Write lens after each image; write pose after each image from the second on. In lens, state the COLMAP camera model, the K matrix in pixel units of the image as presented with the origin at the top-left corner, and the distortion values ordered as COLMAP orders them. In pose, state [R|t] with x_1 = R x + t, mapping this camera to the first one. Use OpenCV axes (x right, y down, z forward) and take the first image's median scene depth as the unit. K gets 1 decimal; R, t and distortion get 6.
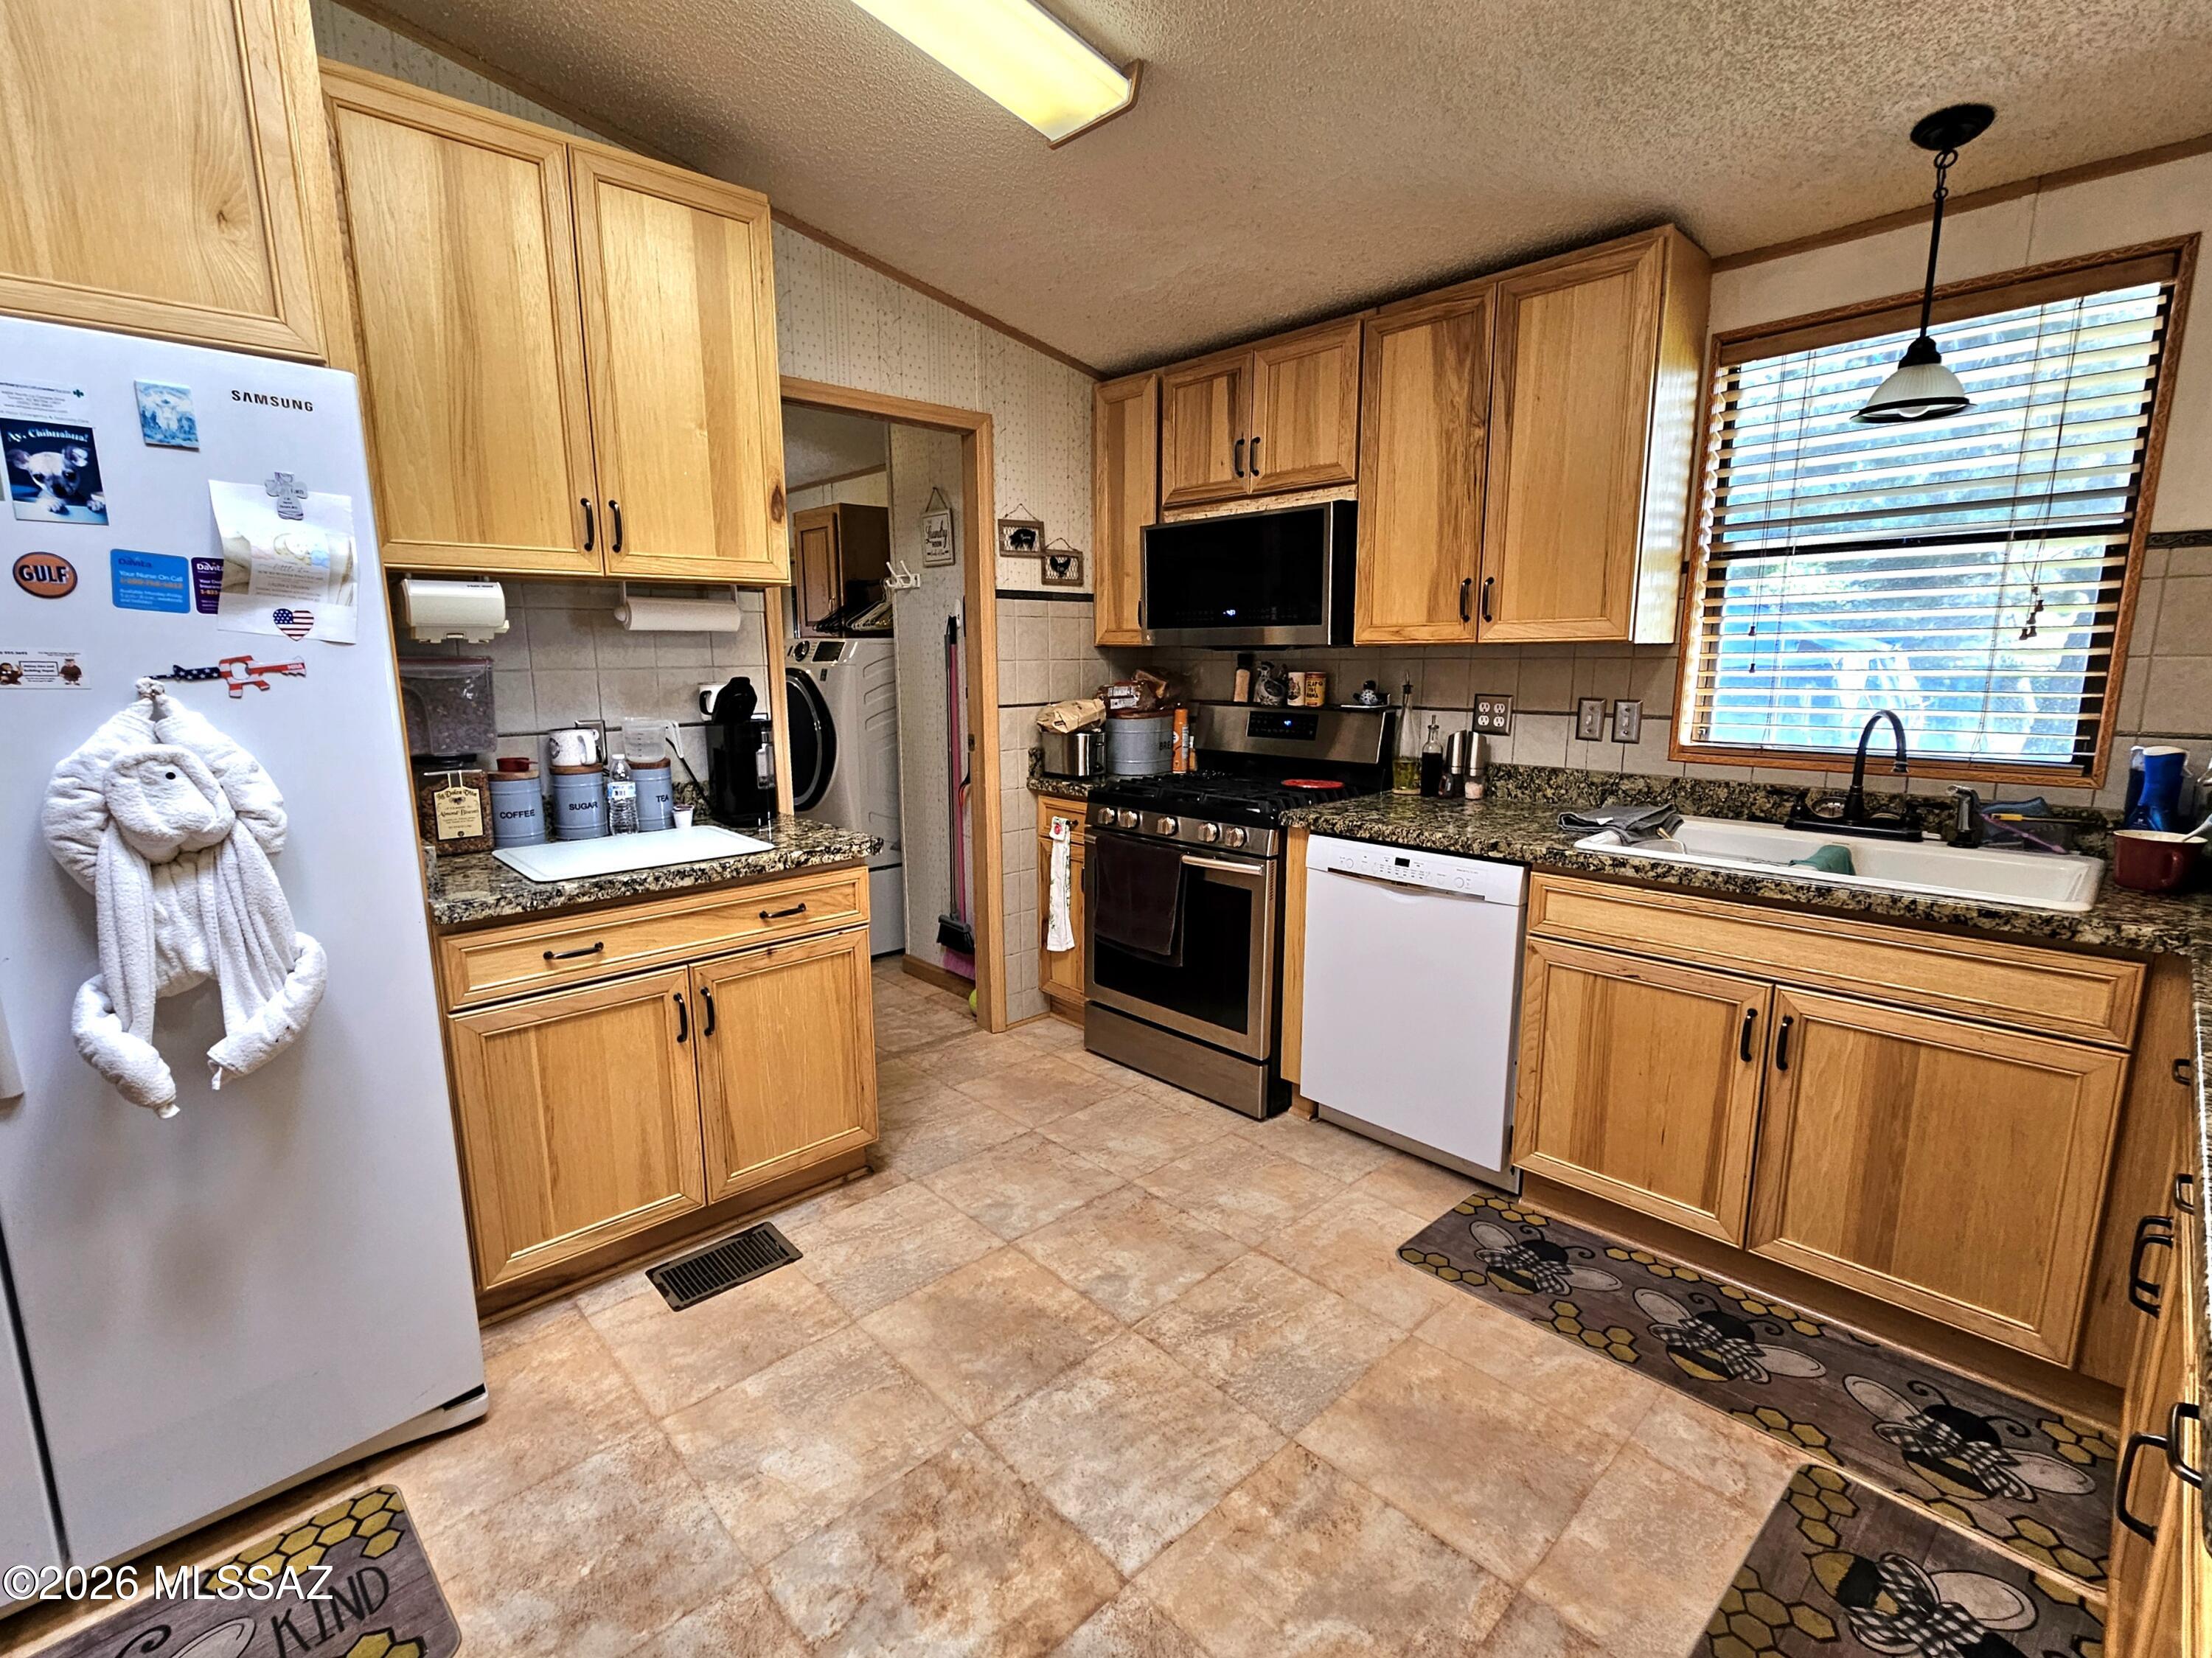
lens RADIAL K [[1009.0, 0, 1104.4], [0, 1009.0, 828.8], [0, 0, 1]] dist [-0.003060, -0.001068]
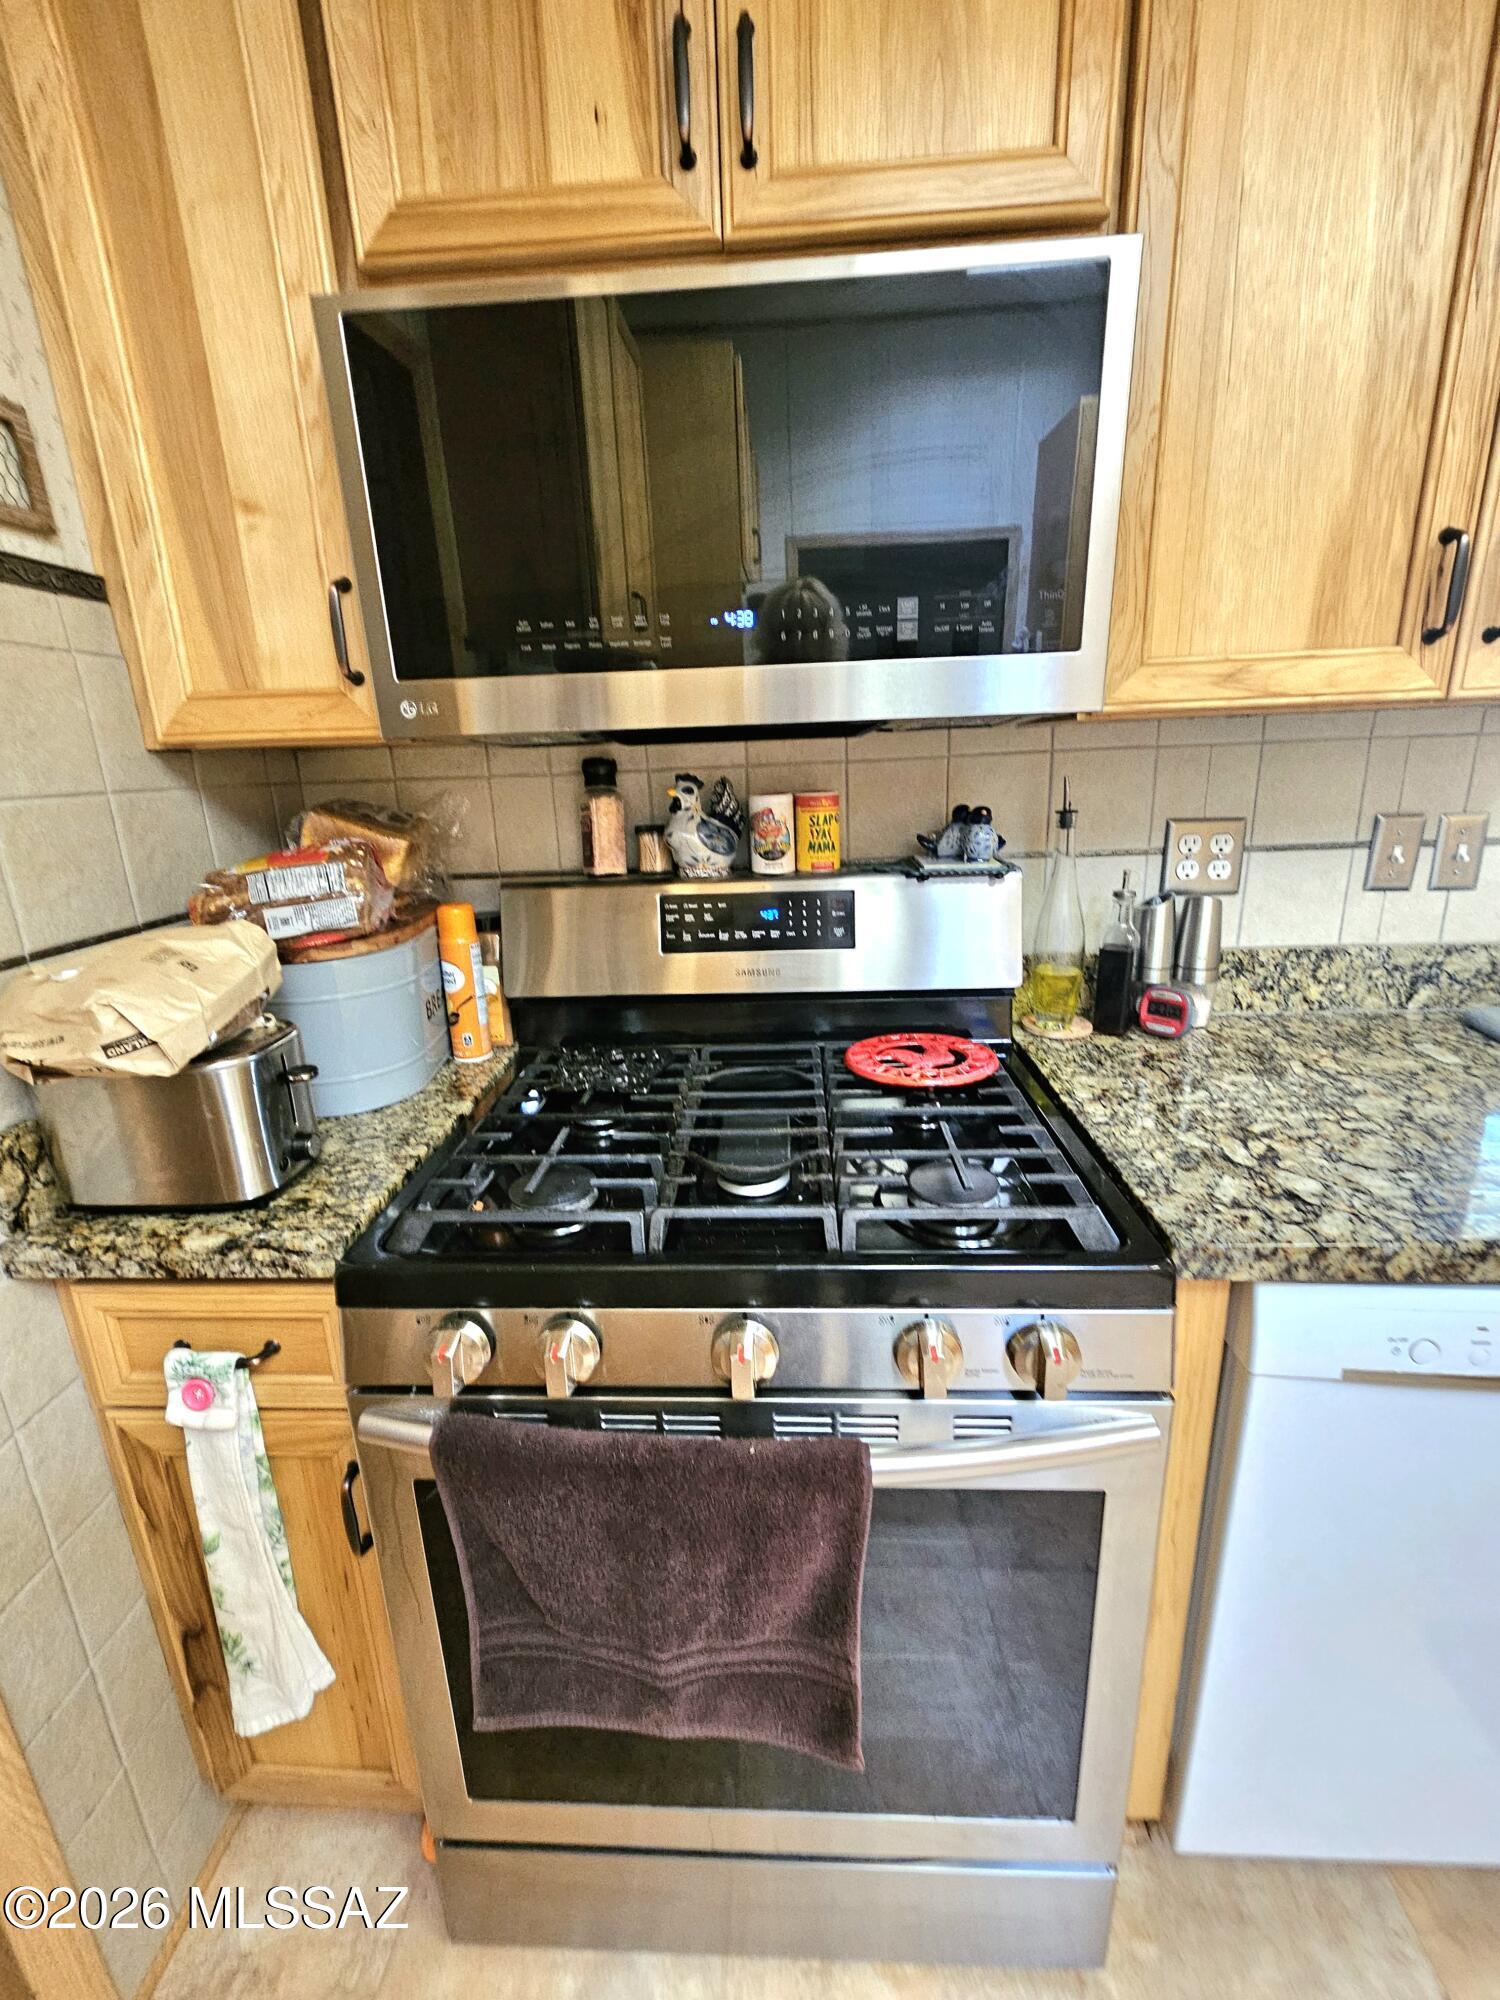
lens RADIAL K [[822.6, 0, 743.2], [0, 822.6, 984.8], [0, 0, 1]] dist [0.000576, -0.001018]
pose [[0.729480, -0.208834, 0.651342, -0.081348], [0.150129, 0.977916, 0.145401, -0.165458], [-0.667323, -0.008281, 0.744723, 0.958141]]
